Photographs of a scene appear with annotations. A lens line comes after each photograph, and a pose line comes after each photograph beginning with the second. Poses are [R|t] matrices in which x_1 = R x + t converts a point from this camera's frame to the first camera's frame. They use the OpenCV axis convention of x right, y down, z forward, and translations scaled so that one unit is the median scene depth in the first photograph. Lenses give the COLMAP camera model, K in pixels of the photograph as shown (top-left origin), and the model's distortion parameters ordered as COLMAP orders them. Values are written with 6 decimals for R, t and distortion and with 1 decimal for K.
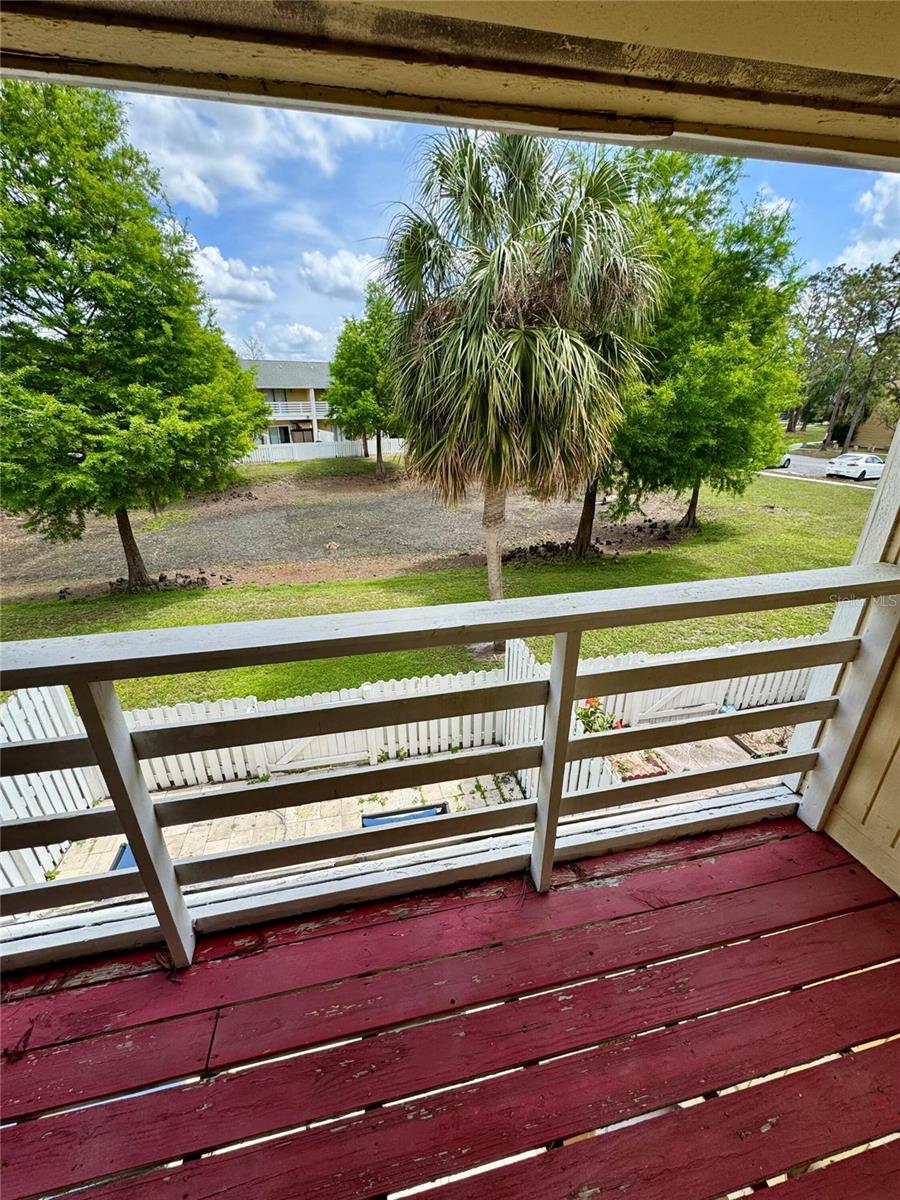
lens RADIAL K [[480.0, 0, 450.7], [0, 480.0, 599.5], [0, 0, 1]] dist [-0.002579, 0.000569]
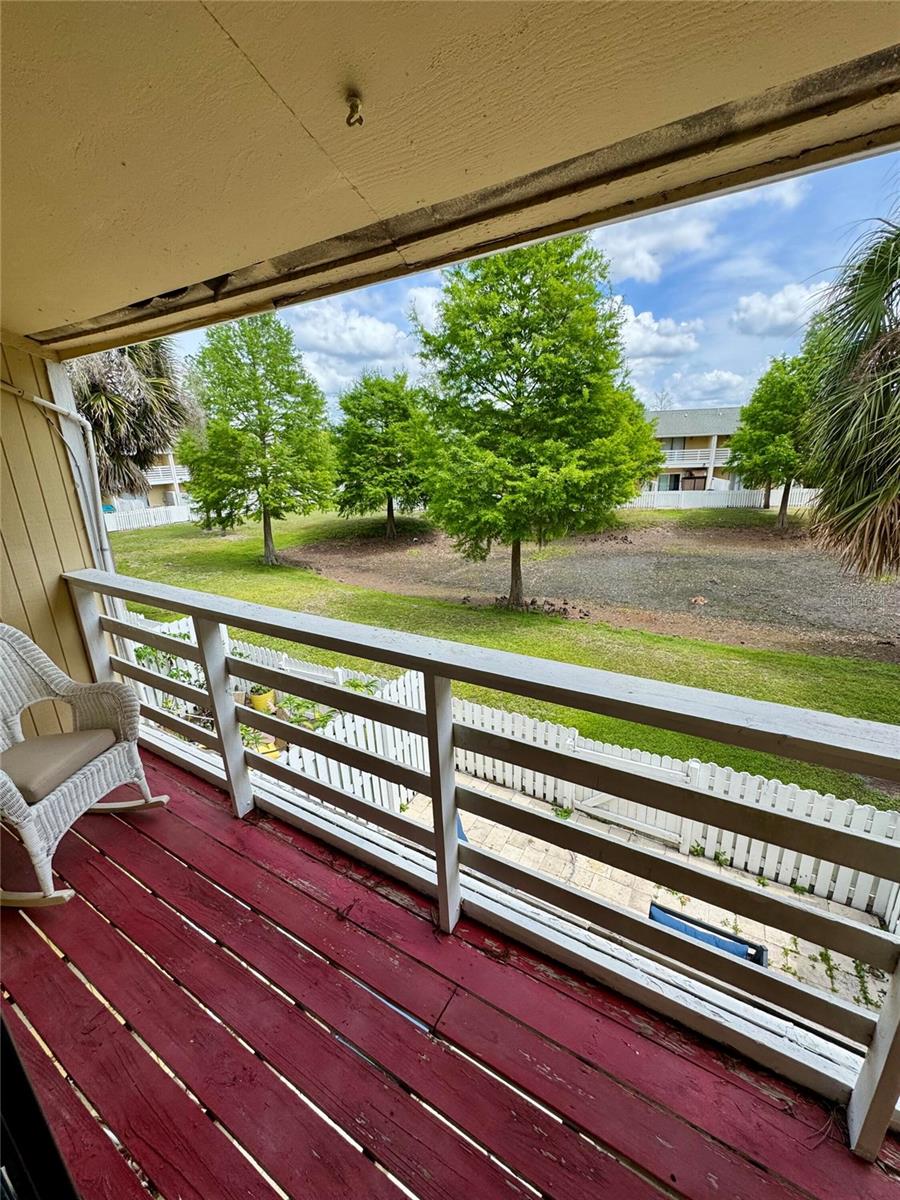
lens RADIAL K [[480.0, 0, 450.7], [0, 480.0, 599.5], [0, 0, 1]] dist [-0.002579, 0.000569]
pose [[0.735377, 0.174533, -0.654797, 0.011824], [-0.232208, 0.972665, -0.001525, -0.004089], [0.636632, 0.153171, 0.755804, -0.001143]]
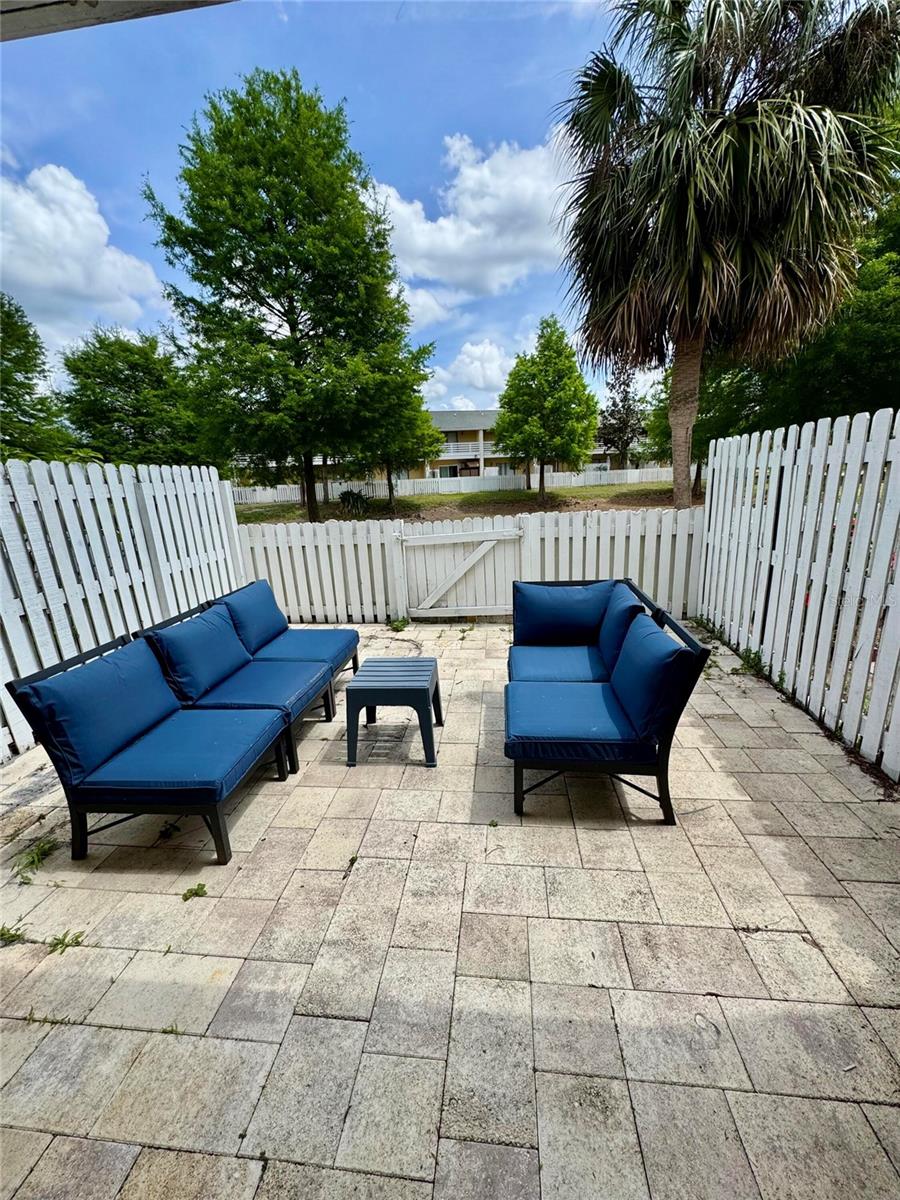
lens RADIAL K [[480.0, 0, 450.7], [0, 480.0, 599.5], [0, 0, 1]] dist [-0.002579, 0.000569]
pose [[0.948436, 0.039625, -0.314482, -0.015373], [-0.080417, 0.989774, -0.117816, 0.254781], [0.306597, 0.137031, 0.941924, 0.106343]]
